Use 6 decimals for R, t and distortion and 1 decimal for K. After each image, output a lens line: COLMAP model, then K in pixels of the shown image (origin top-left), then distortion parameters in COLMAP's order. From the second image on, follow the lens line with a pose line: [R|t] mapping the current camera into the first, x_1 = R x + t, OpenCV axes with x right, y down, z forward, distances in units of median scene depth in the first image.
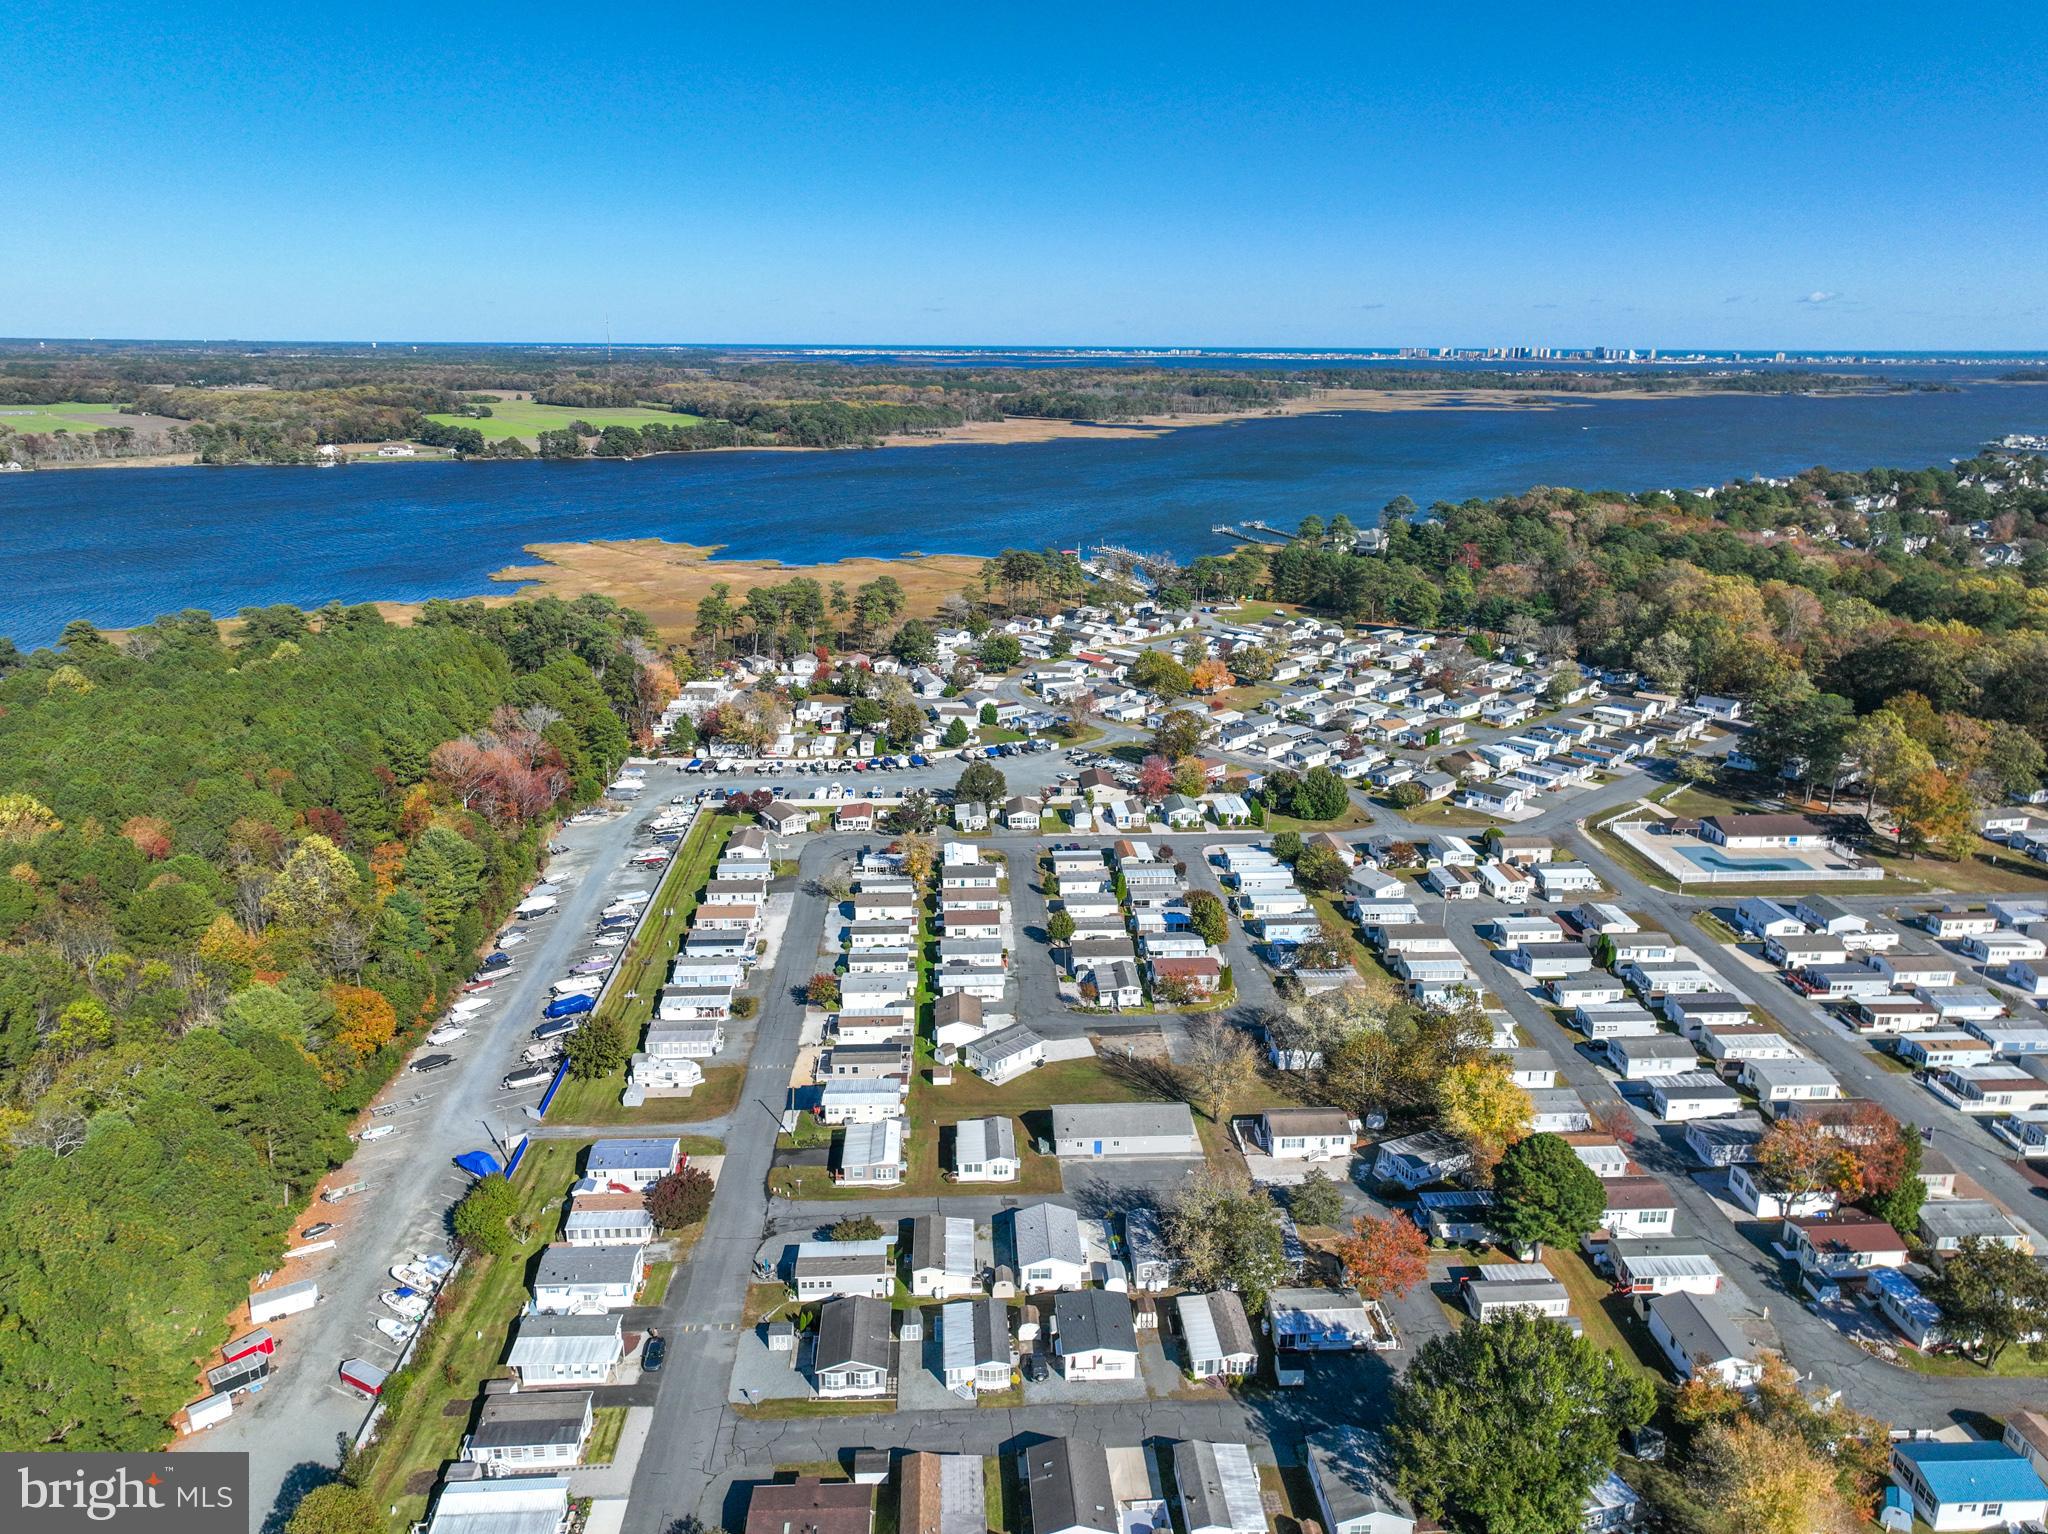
lens RADIAL K [[1411.0, 0, 1024.0], [0, 1411.0, 767.0], [0, 0, 1]] dist [0.001482, 0.000709]
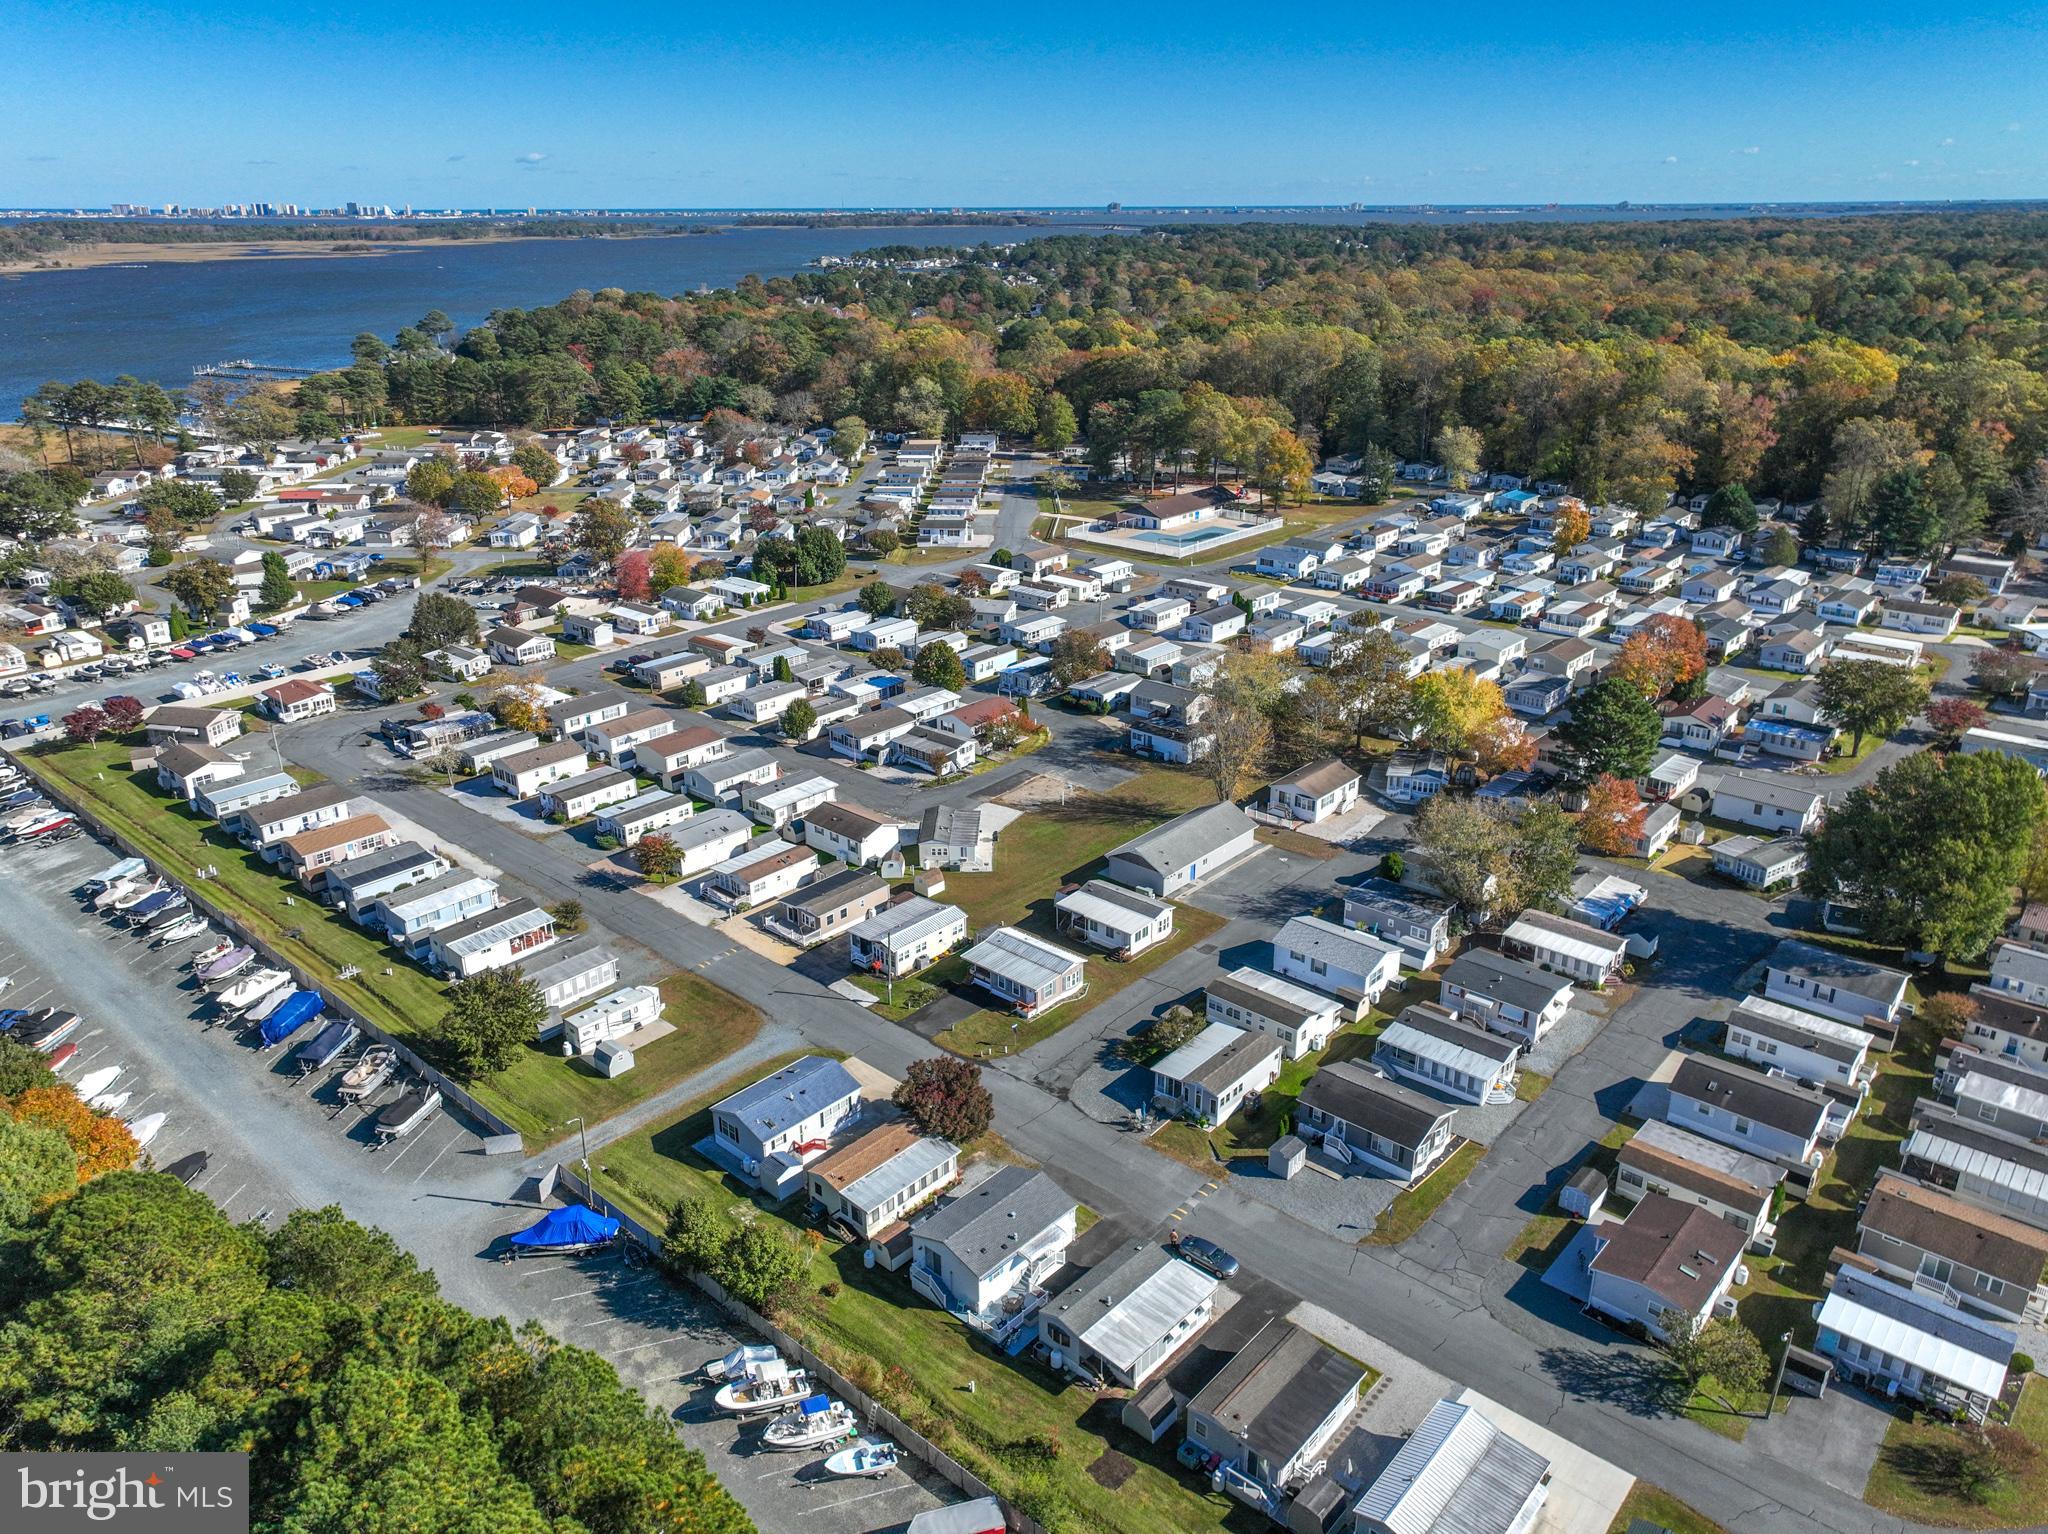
lens RADIAL K [[1387.6, 0, 1024.0], [0, 1387.6, 767.0], [0, 0, 1]] dist [-0.000937, -0.000535]
pose [[0.707093, -0.271627, 0.652870, -0.402225], [0.205364, 0.962367, 0.177974, 0.023579], [-0.676643, 0.008232, 0.736265, 0.313636]]
